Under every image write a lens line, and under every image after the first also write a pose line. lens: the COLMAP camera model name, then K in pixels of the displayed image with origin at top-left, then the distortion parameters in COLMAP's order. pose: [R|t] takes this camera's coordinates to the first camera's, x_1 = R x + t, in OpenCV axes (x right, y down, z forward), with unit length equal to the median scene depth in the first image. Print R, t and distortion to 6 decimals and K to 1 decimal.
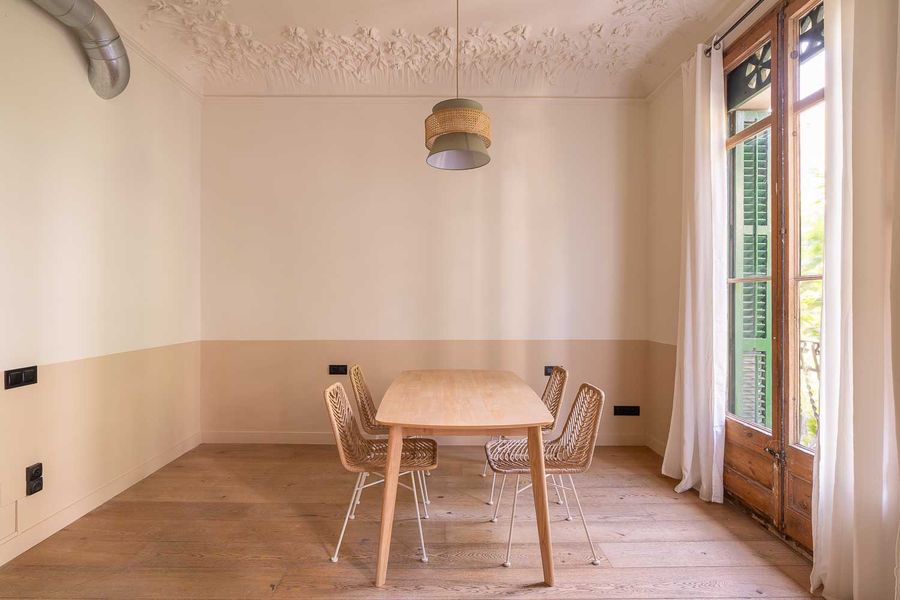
lens RADIAL K [[435.2, 0, 449.5], [0, 435.2, 302.0], [0, 0, 1]] dist [-0.002676, -0.001171]
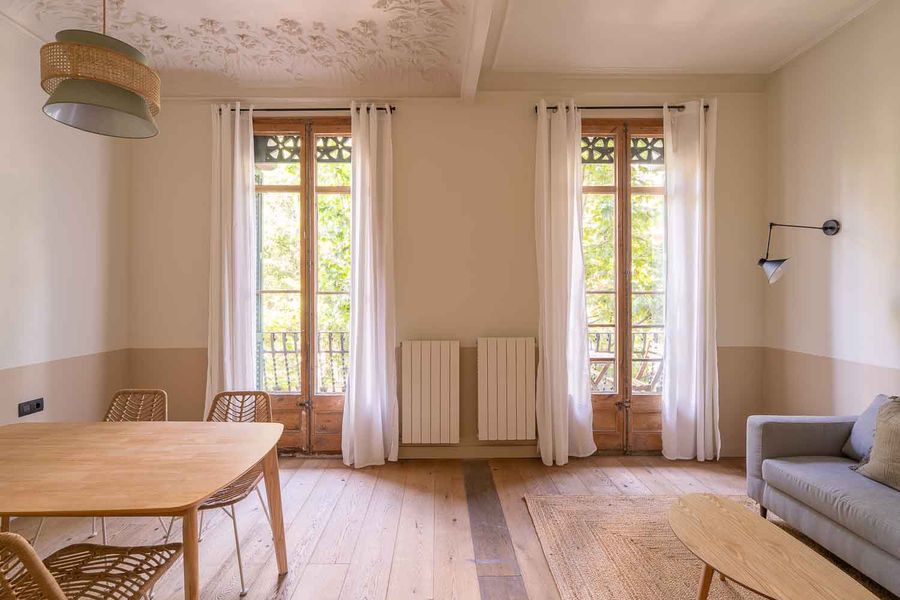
lens RADIAL K [[416.1, 0, 471.9], [0, 416.1, 295.4], [0, 0, 1]] dist [-0.012556, 0.001587]
pose [[-0.017551, -0.015795, 0.999721, -0.718370], [0.000230, 0.999875, 0.015801, -0.064912], [-0.999846, 0.000507, -0.017545, 0.406145]]
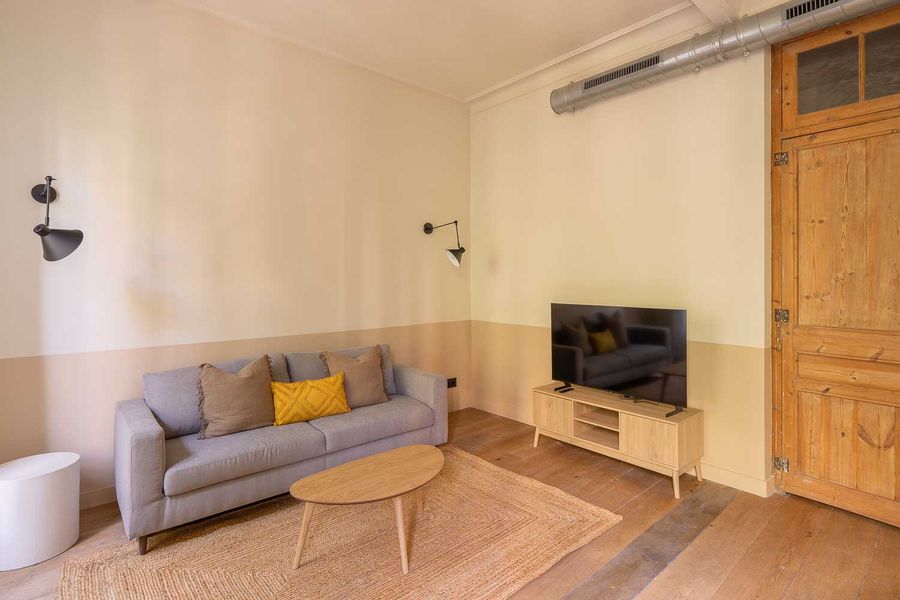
lens RADIAL K [[435.2, 0, 473.9], [0, 435.2, 277.0], [0, 0, 1]] dist [-0.002676, -0.001171]
pose [[-0.774417, -0.018930, -0.632392, 1.811111], [-0.014226, 0.999821, -0.012508, -0.024482], [0.632516, -0.000690, -0.774547, 1.263507]]
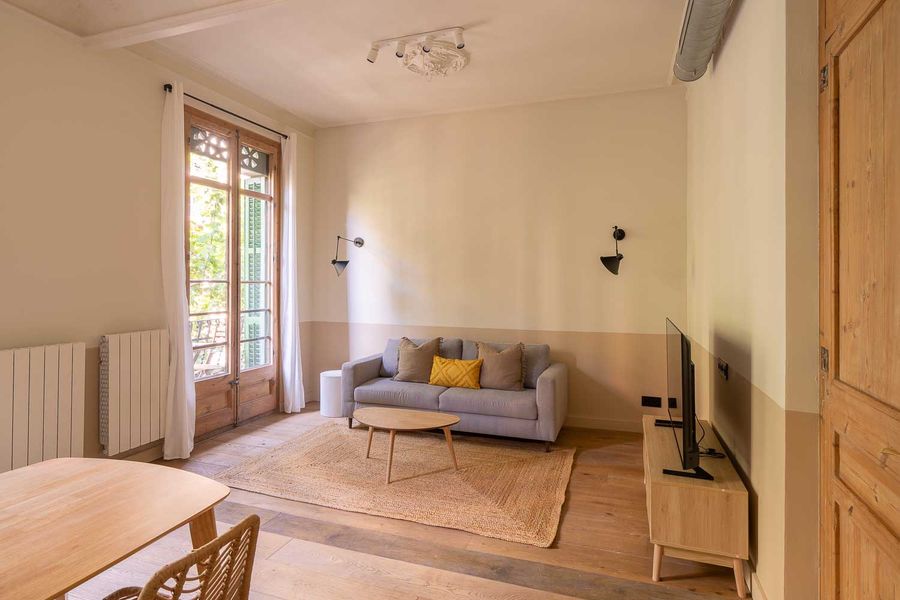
lens RADIAL K [[446.8, 0, 456.0], [0, 446.8, 280.3], [0, 0, 1]] dist [0.004761, 0.000875]
pose [[-0.941830, -0.019107, 0.335546, -0.612063], [-0.019669, 0.999805, 0.001723, -0.094380], [-0.335514, -0.004977, -0.942022, 2.236519]]
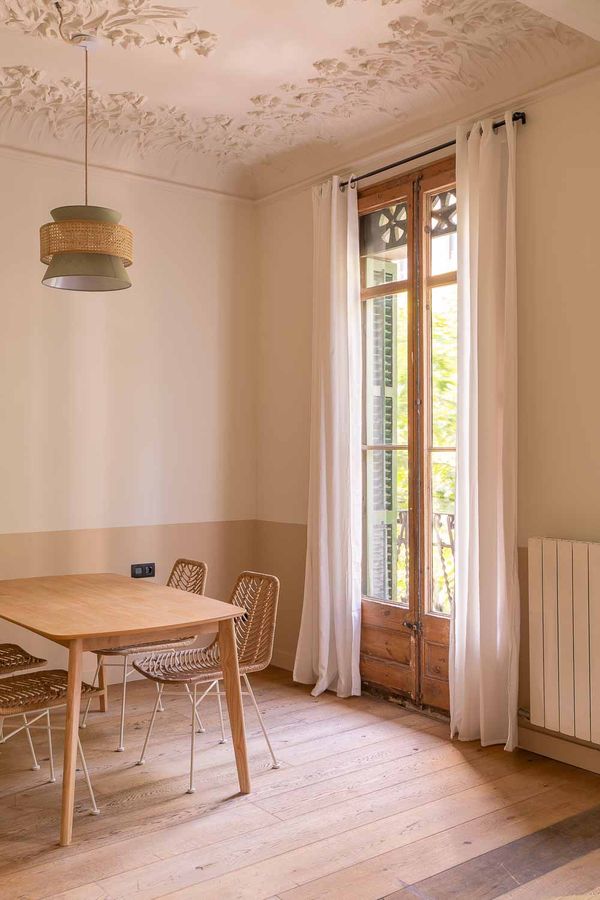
lens RADIAL K [[911.8, 0, 307.2], [0, 911.8, 456.1], [0, 0, 1]] dist [-0.018751, 0.000000]
pose [[0.797004, -0.015320, 0.603779, -0.657030], [0.008838, 0.999867, 0.013703, -0.064984], [-0.603909, -0.005585, 0.797034, -0.482343]]
